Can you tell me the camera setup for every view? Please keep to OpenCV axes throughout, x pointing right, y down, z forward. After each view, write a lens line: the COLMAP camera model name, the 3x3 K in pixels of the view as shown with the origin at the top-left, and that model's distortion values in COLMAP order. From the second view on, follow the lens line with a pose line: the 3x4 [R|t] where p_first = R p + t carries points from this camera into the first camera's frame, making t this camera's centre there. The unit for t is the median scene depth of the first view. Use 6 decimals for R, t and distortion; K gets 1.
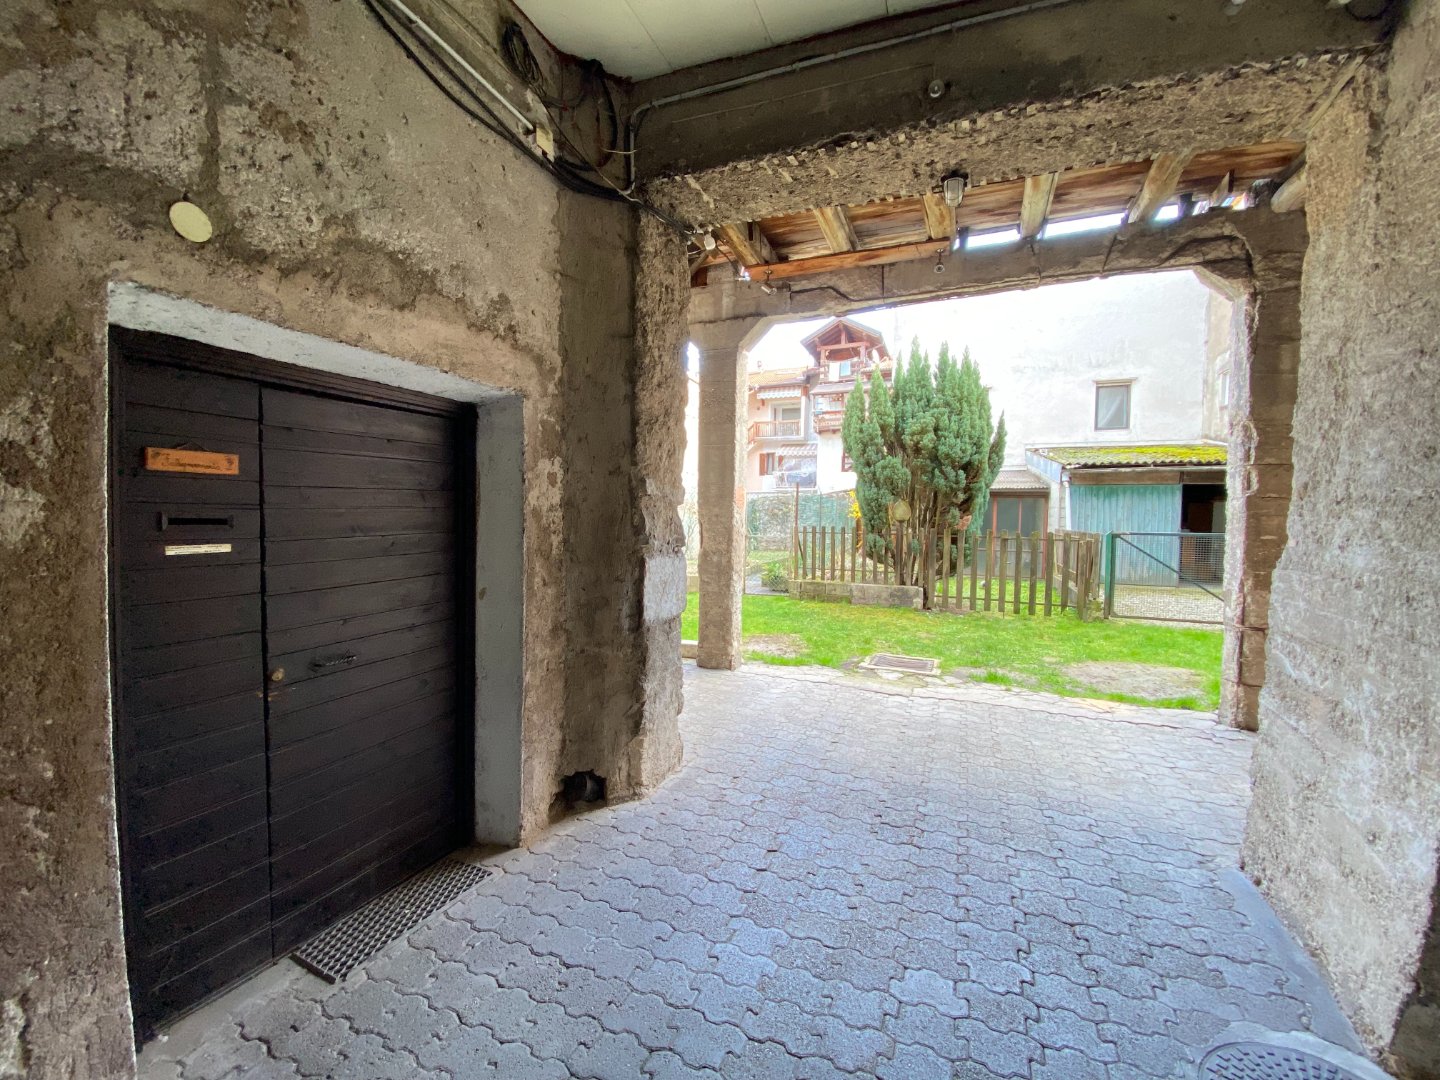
lens RADIAL K [[581.2, 0, 717.1], [0, 581.2, 538.4], [0, 0, 1]] dist [0.015183, -0.018410]
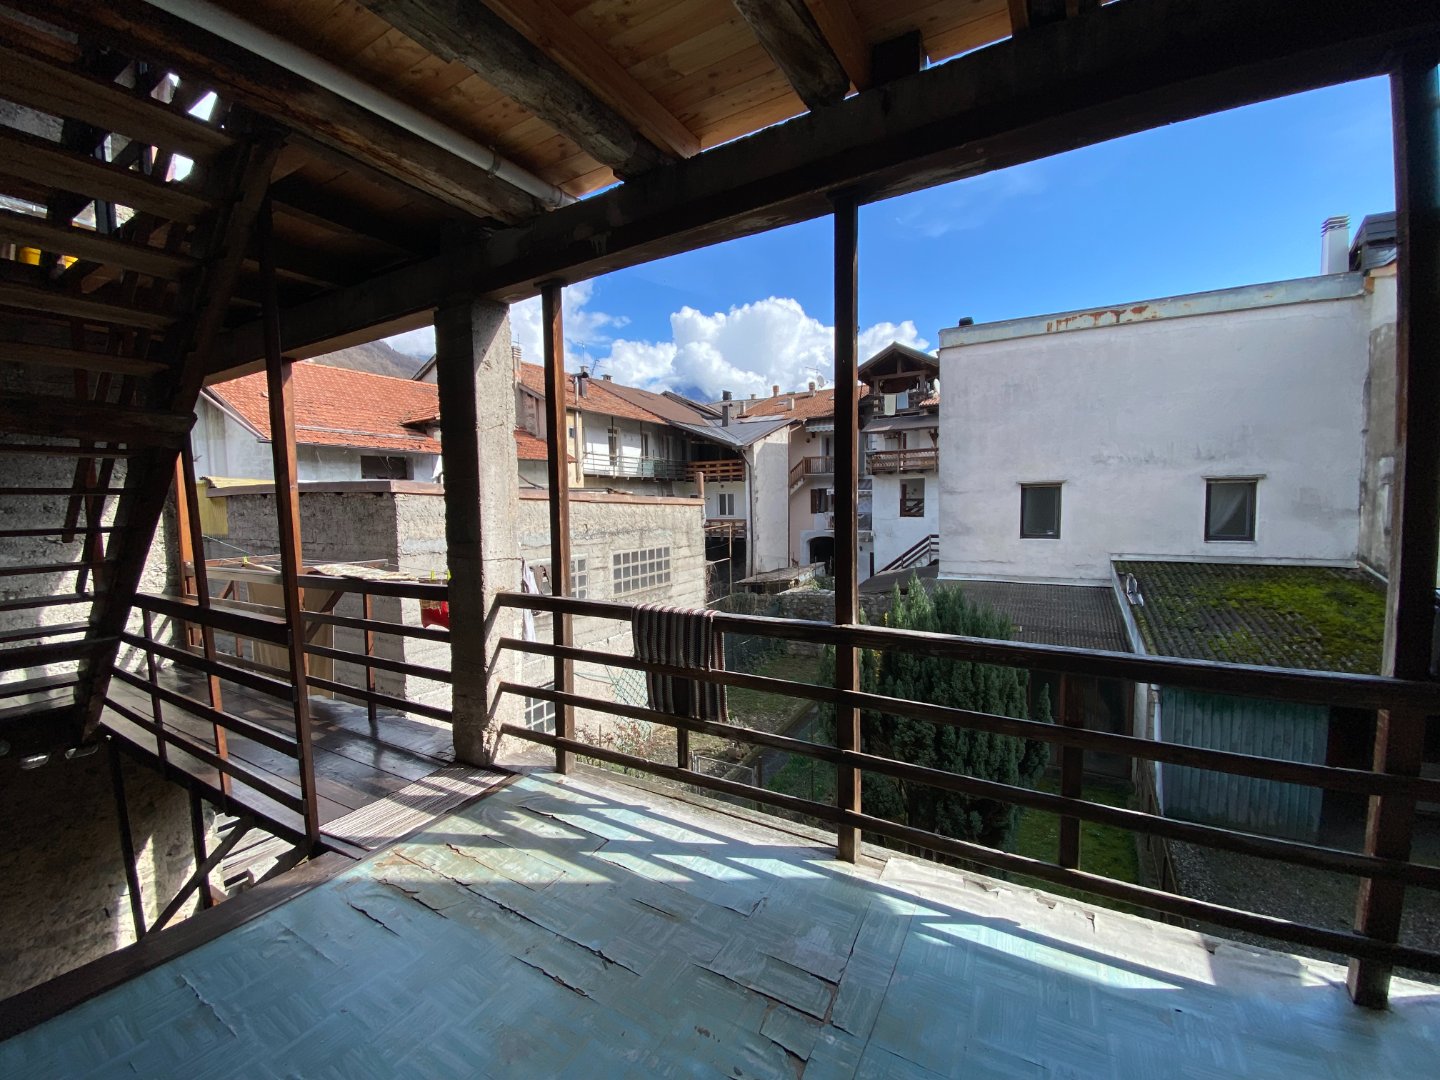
lens RADIAL K [[581.2, 0, 718.9], [0, 581.2, 537.7], [0, 0, 1]] dist [0.015183, -0.018410]
pose [[0.990936, -0.021178, -0.132654, 0.108172], [0.025438, 0.999211, 0.030502, -0.226661], [0.131903, -0.033600, 0.990693, 0.146022]]
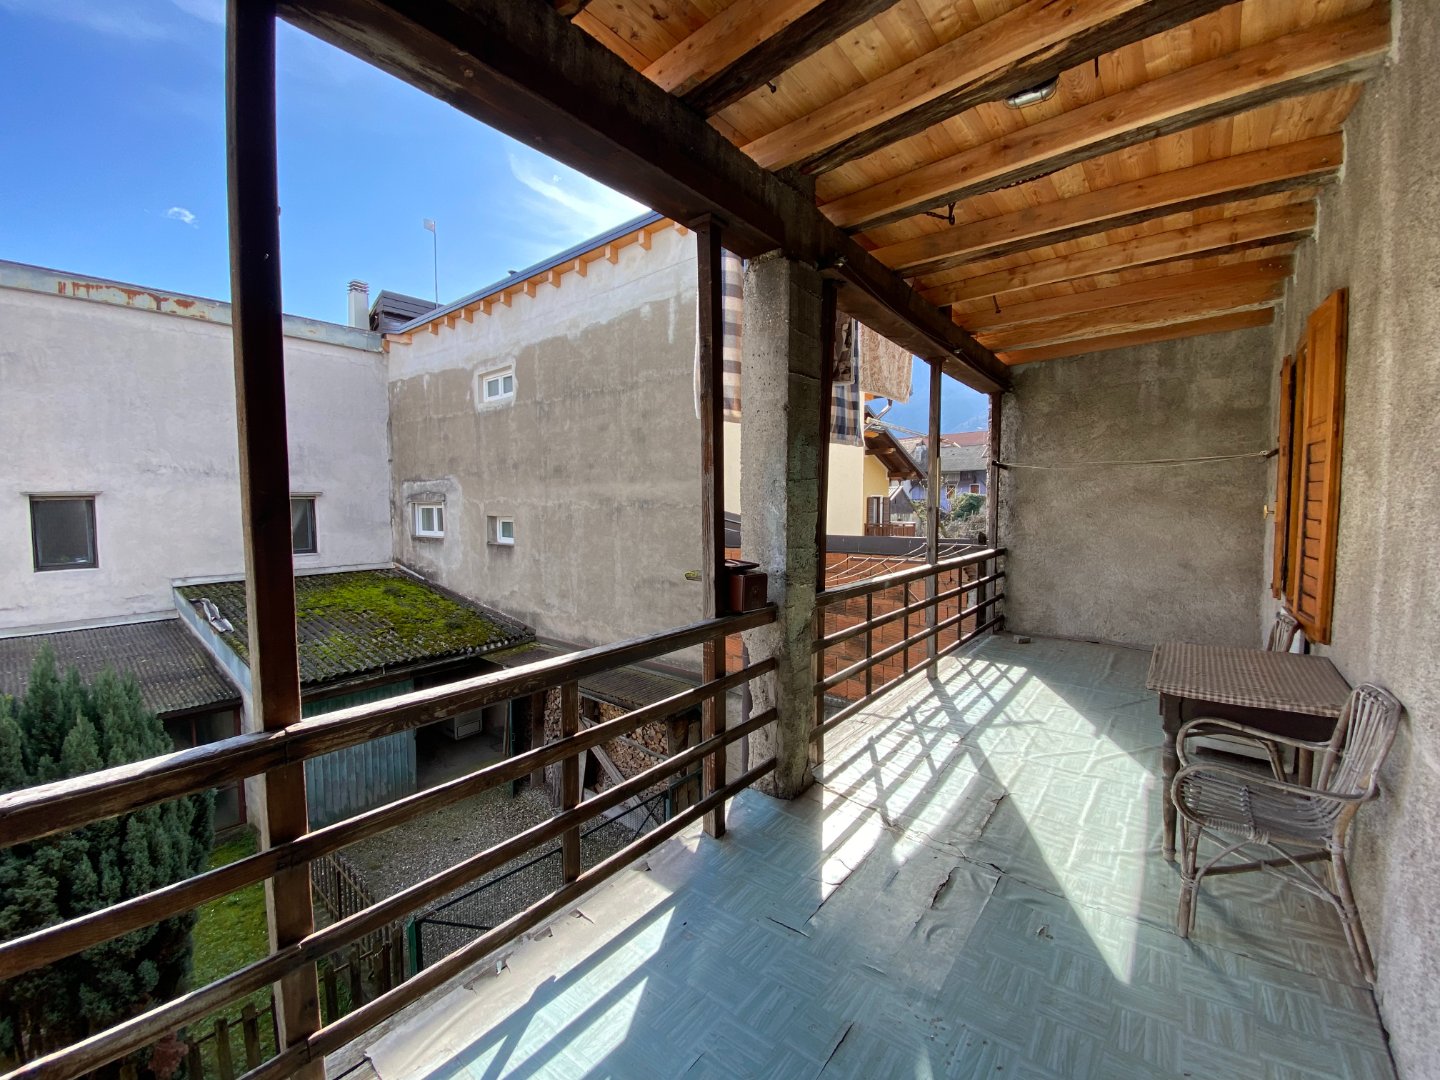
lens RADIAL K [[581.2, 0, 717.0], [0, 581.2, 537.3], [0, 0, 1]] dist [0.015183, -0.018410]
pose [[0.281410, -0.071489, 0.956921, 0.065522], [0.045242, 0.997101, 0.061186, -0.228386], [-0.958521, 0.026075, 0.283828, 0.203774]]
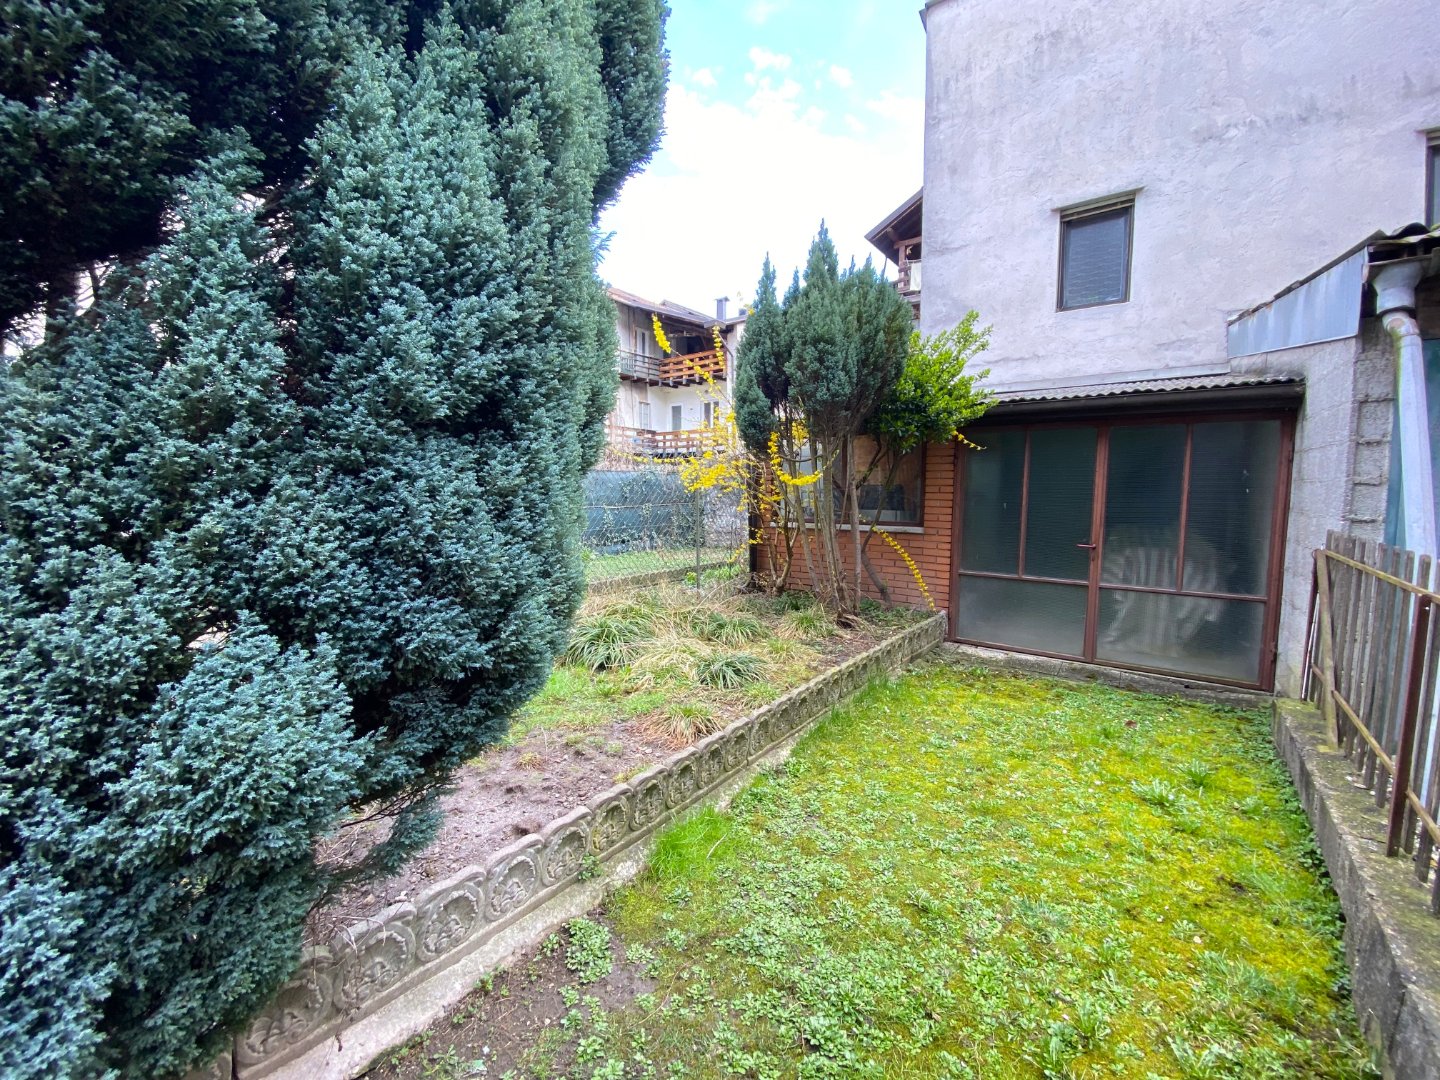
lens RADIAL K [[581.2, 0, 720.1], [0, 581.2, 539.6], [0, 0, 1]] dist [0.015183, -0.018410]
pose [[0.969397, 0.010130, -0.245291, 0.286802], [0.001265, 0.998929, 0.046252, -0.017076], [0.245497, -0.045147, 0.968345, 0.513003]]
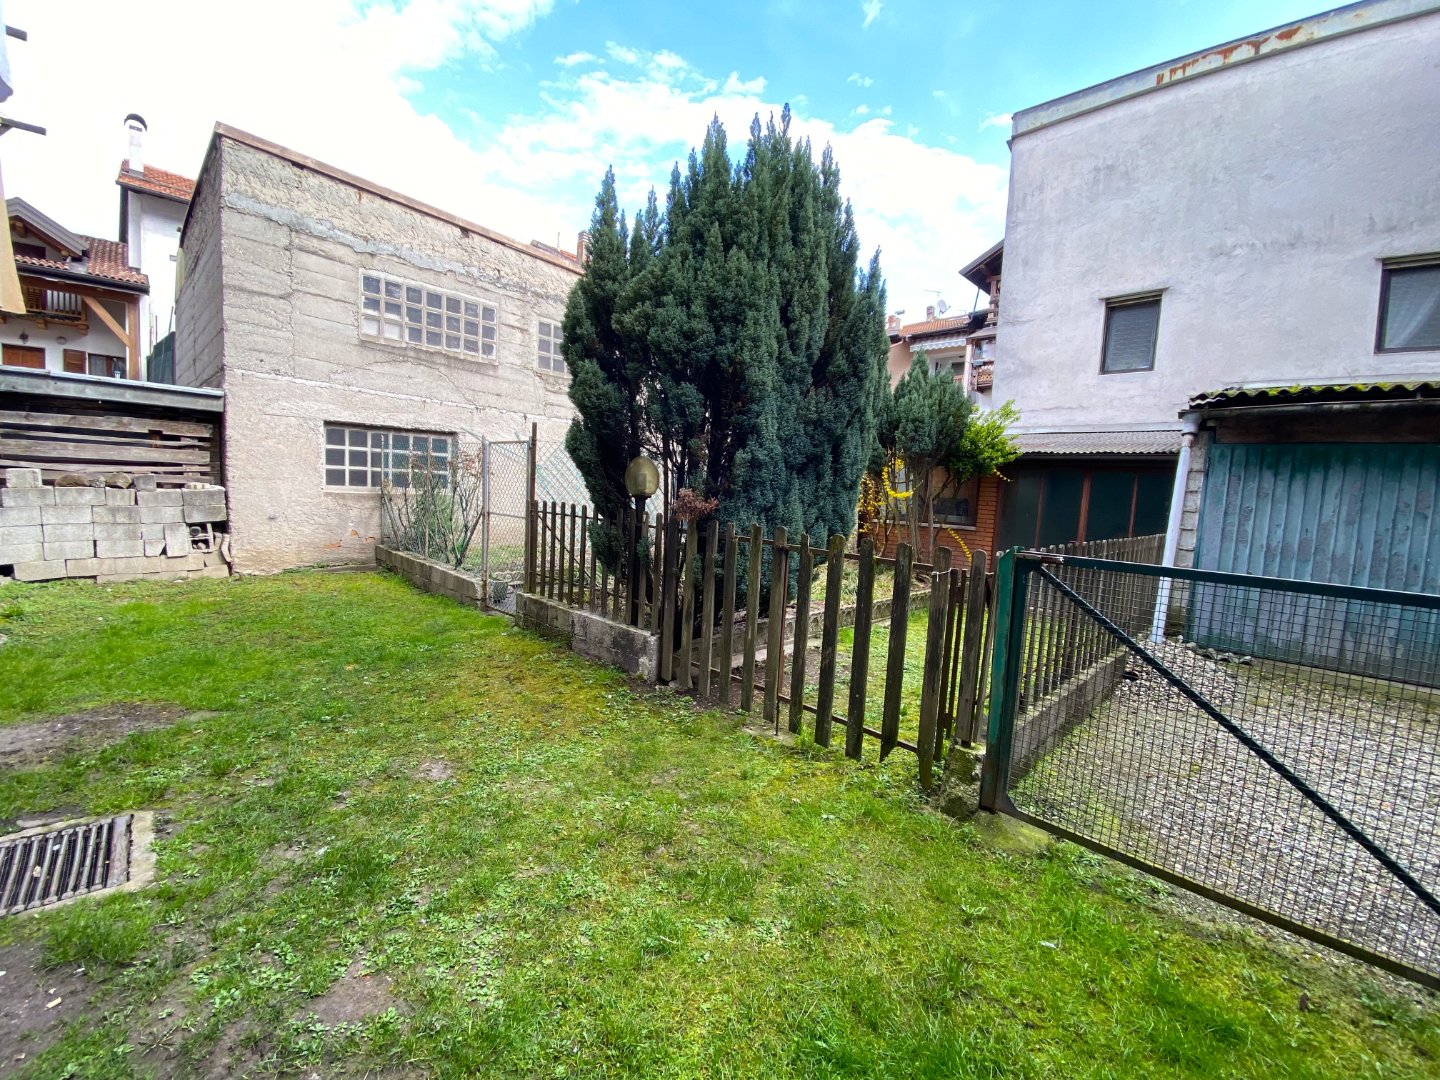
lens RADIAL K [[581.2, 0, 720.8], [0, 581.2, 539.1], [0, 0, 1]] dist [0.015183, -0.018410]
pose [[0.928713, 0.066131, -0.364855, 0.296353], [-0.052042, 0.997475, 0.048327, -0.011335], [0.367129, -0.025895, 0.929809, 0.297280]]
